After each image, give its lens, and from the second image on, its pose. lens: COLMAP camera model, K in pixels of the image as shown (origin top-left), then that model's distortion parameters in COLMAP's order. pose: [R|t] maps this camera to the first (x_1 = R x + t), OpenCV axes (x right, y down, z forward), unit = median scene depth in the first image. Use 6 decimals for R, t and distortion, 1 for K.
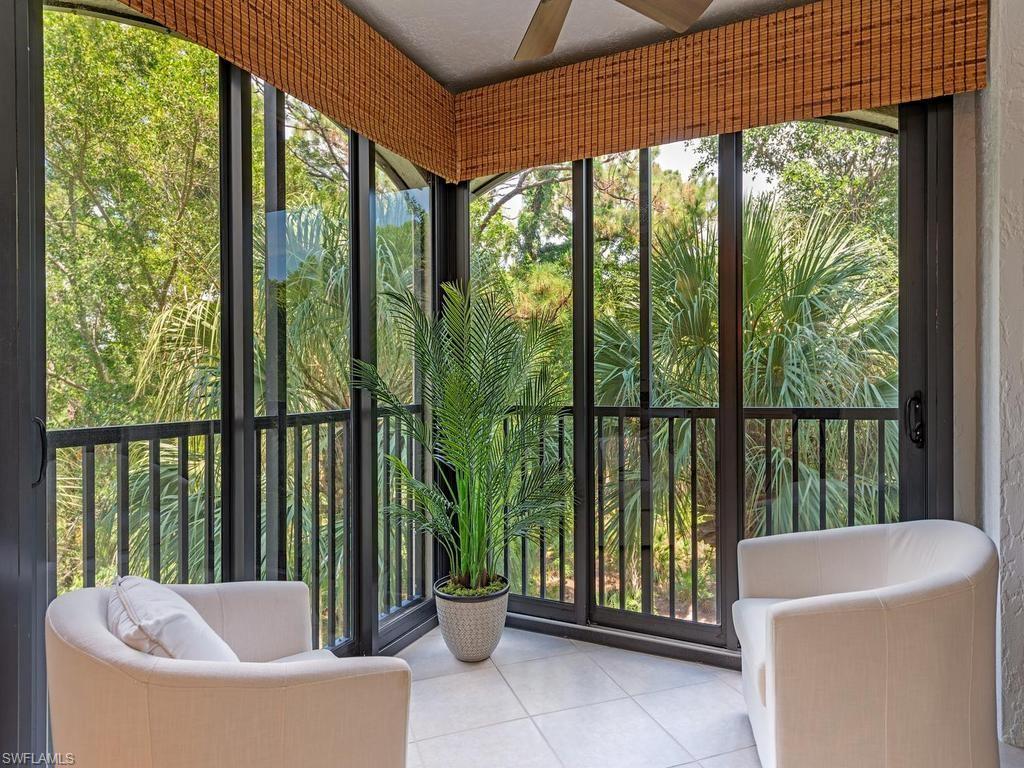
lens RADIAL K [[624.5, 0, 511.5], [0, 624.5, 383.8], [0, 0, 1]] dist [0.000051, 0.000011]
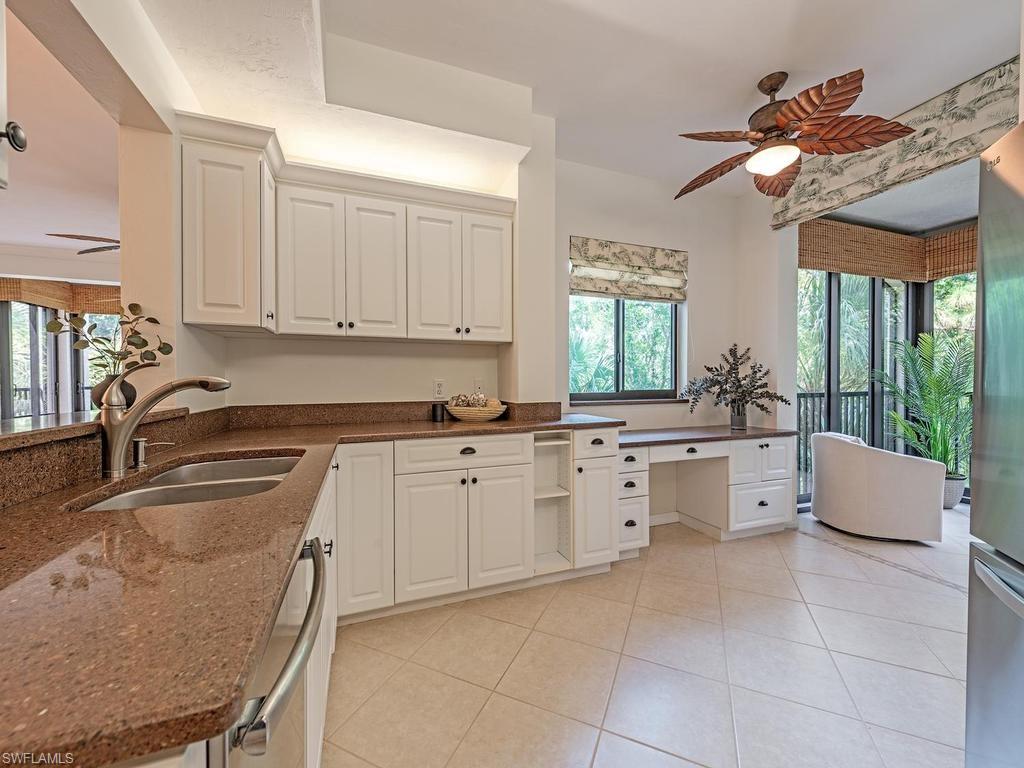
lens RADIAL K [[410.7, 0, 508.8], [0, 410.7, 381.5], [0, 0, 1]] dist [0.003910, 0.000407]
pose [[0.711992, 0.010341, -0.702112, -0.131449], [-0.002457, 0.999922, 0.012236, -0.013037], [0.702184, -0.006986, 0.711962, -1.118551]]
